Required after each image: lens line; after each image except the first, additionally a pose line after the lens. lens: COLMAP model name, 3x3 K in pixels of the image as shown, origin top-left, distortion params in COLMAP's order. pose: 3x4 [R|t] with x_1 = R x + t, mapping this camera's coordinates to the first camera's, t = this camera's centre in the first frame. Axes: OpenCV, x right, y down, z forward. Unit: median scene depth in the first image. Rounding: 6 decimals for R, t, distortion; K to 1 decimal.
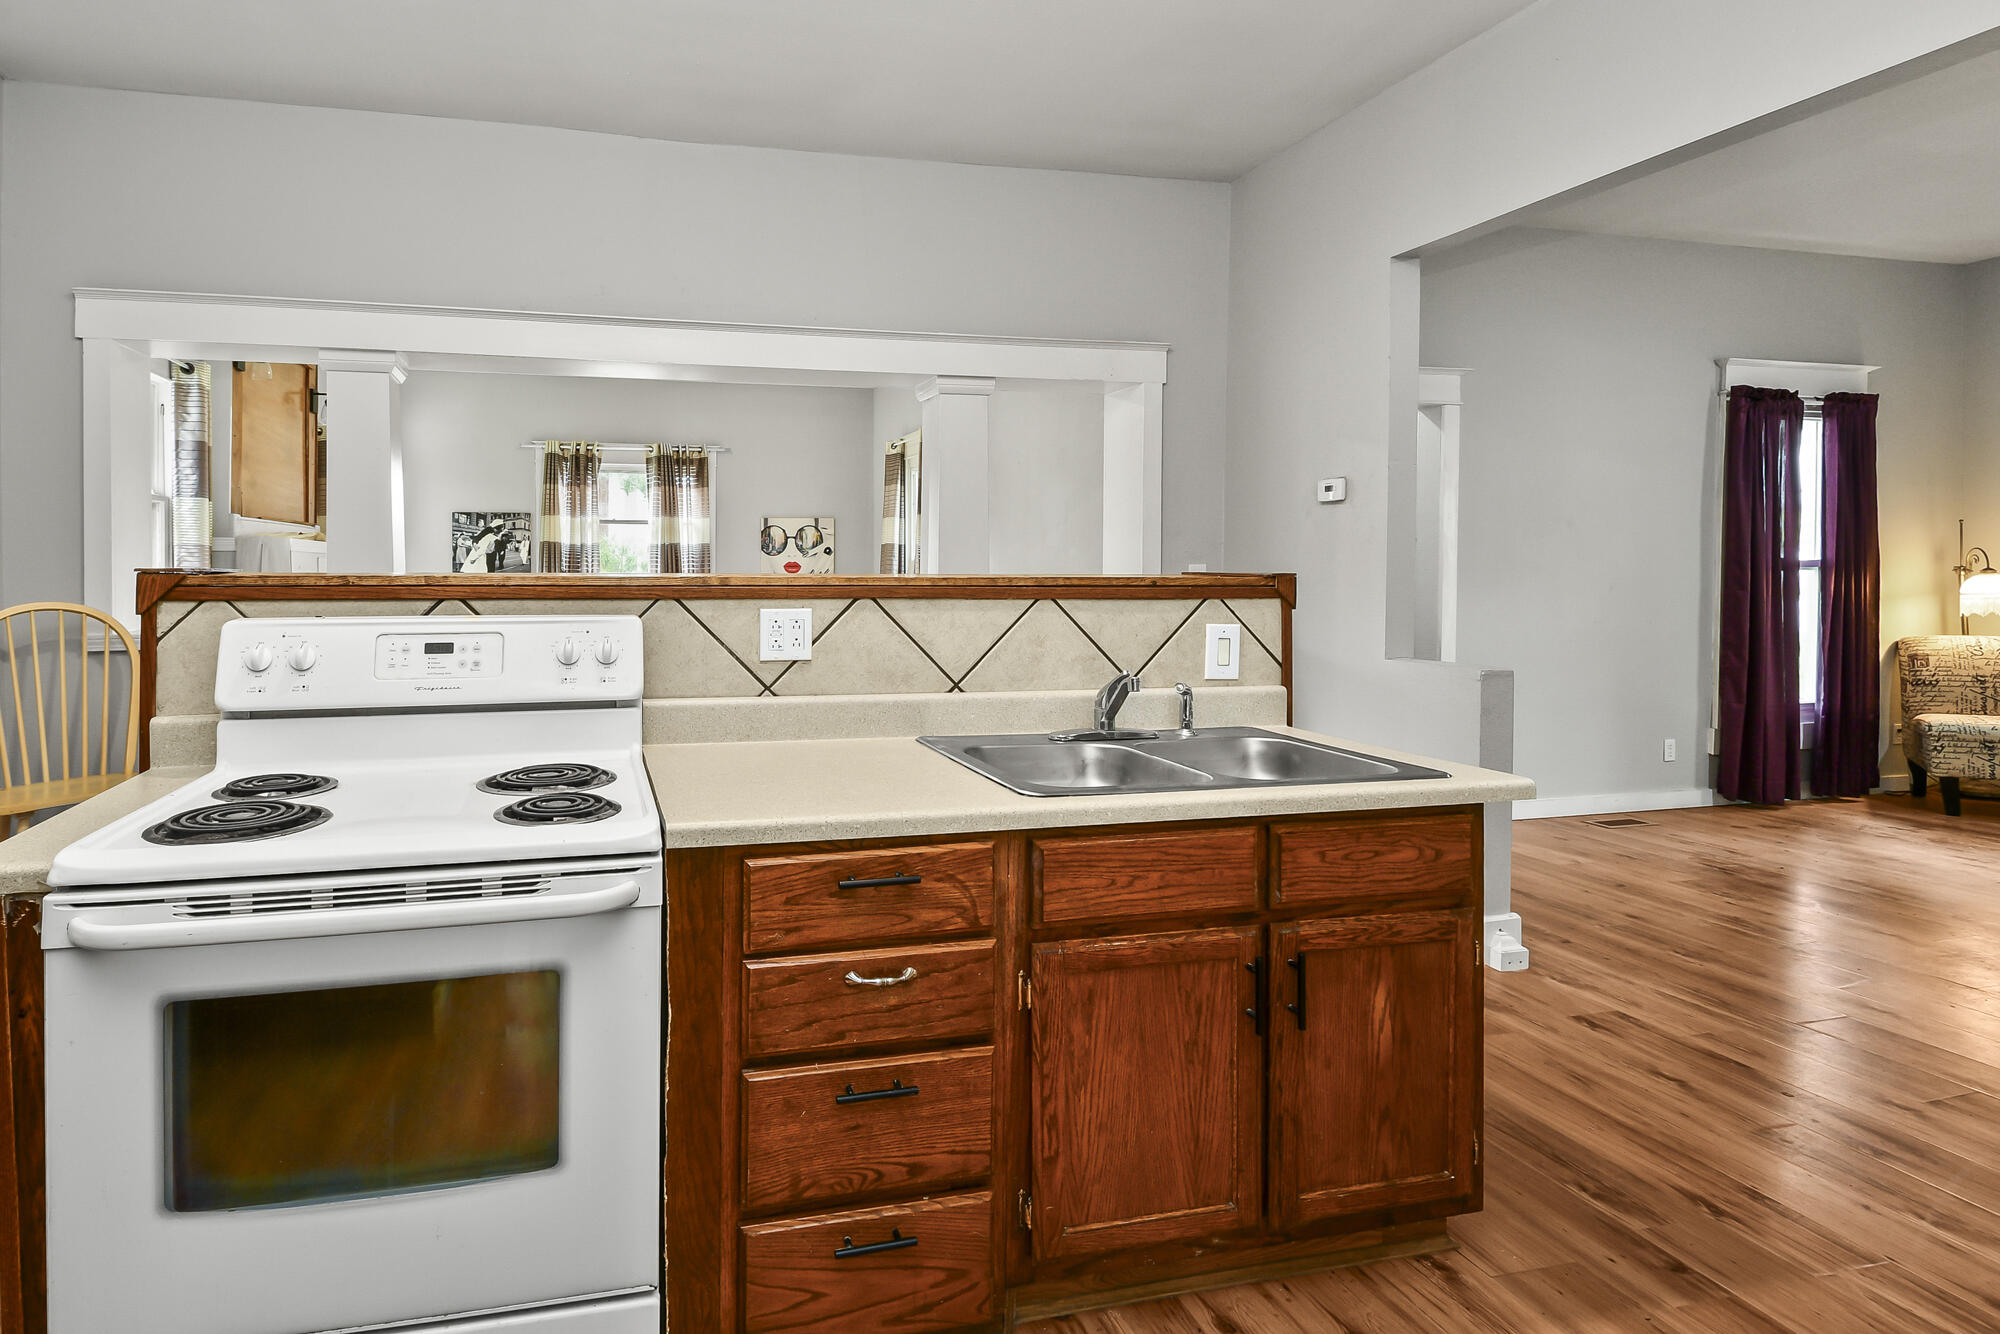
lens RADIAL K [[891.1, 0, 902.7], [0, 891.1, 569.2], [0, 0, 1]] dist [0.002059, -0.000580]
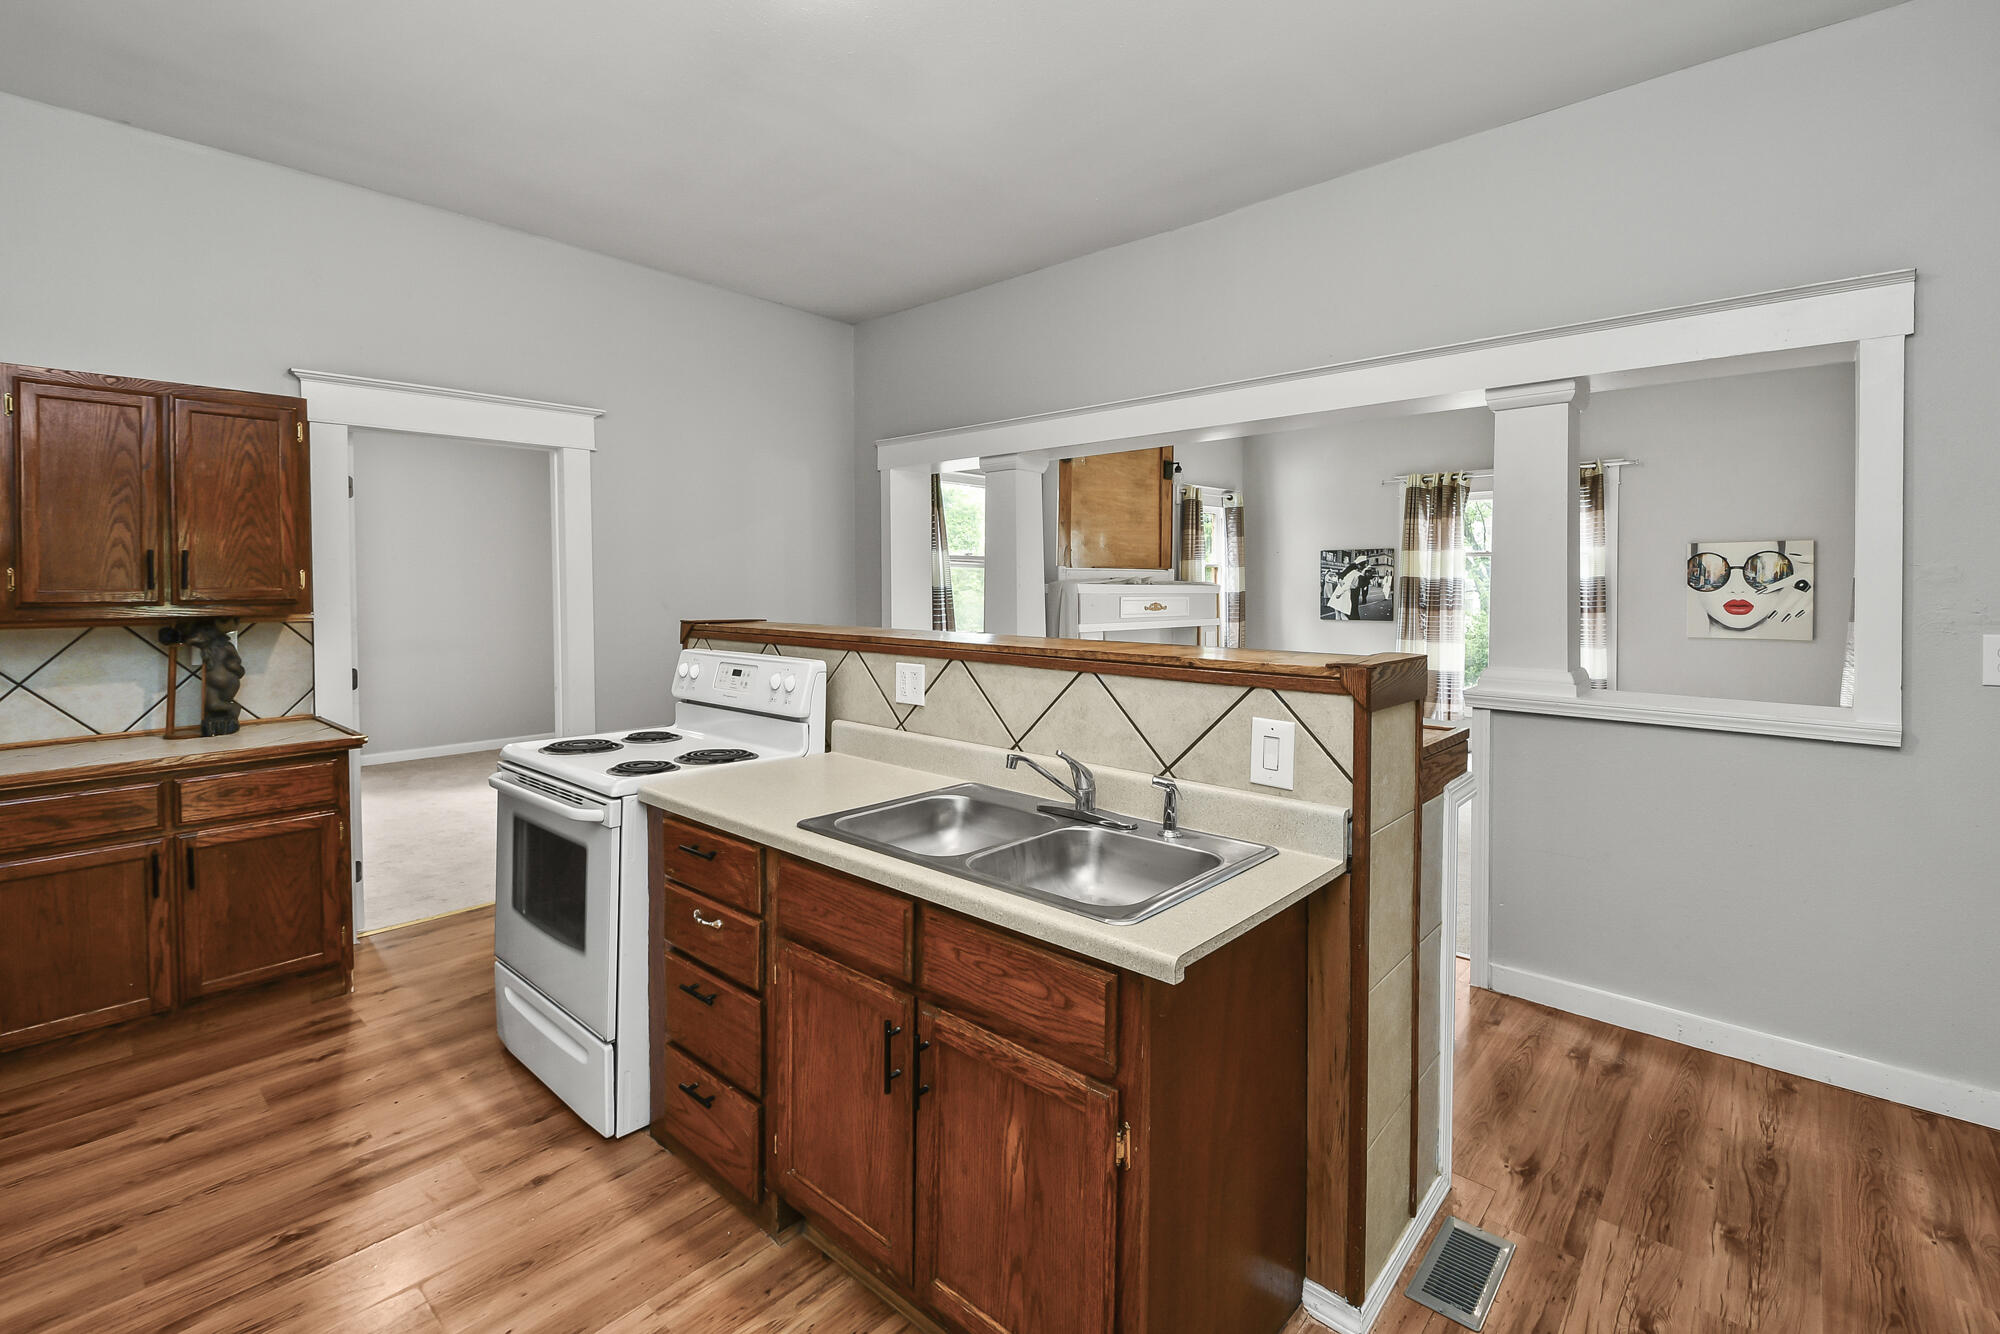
lens RADIAL K [[886.2, 0, 986.8], [0, 886.2, 601.3], [0, 0, 1]] dist [0.000692, -0.000547]
pose [[0.597868, 0.012512, -0.801497, 0.112396], [-0.010687, 0.999914, 0.007637, -0.006648], [0.801523, 0.003999, 0.597951, 0.038949]]
